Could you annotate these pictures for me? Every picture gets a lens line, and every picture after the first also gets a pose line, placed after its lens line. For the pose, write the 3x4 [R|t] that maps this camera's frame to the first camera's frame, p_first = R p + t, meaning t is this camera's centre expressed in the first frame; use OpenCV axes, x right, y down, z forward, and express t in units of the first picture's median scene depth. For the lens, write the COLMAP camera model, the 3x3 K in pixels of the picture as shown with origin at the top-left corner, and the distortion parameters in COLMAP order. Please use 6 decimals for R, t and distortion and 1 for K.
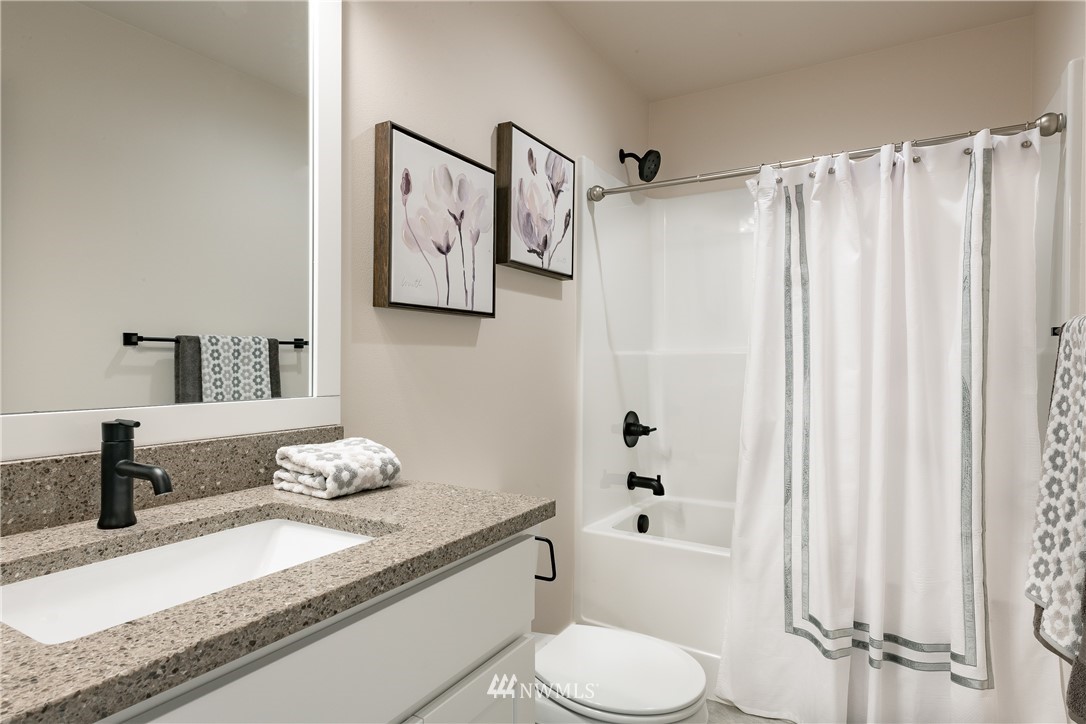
lens RADIAL K [[614.5, 0, 543.0], [0, 614.5, 362.0], [0, 0, 1]] dist [0.001937, 0.000838]
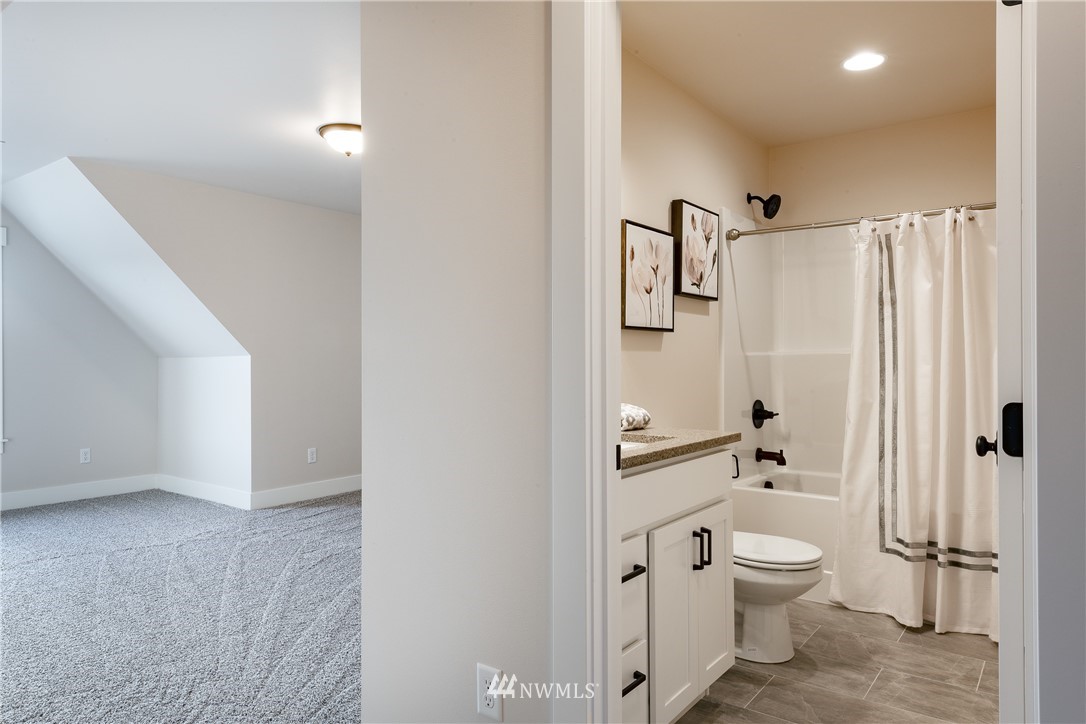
lens RADIAL K [[689.5, 0, 543.0], [0, 689.5, 362.0], [0, 0, 1]] dist [0.000114, -0.002322]
pose [[0.993035, -0.006677, -0.117628, -0.182938], [0.006614, 0.999978, -0.000932, 0.000921], [0.117631, 0.000148, 0.993057, -0.656333]]
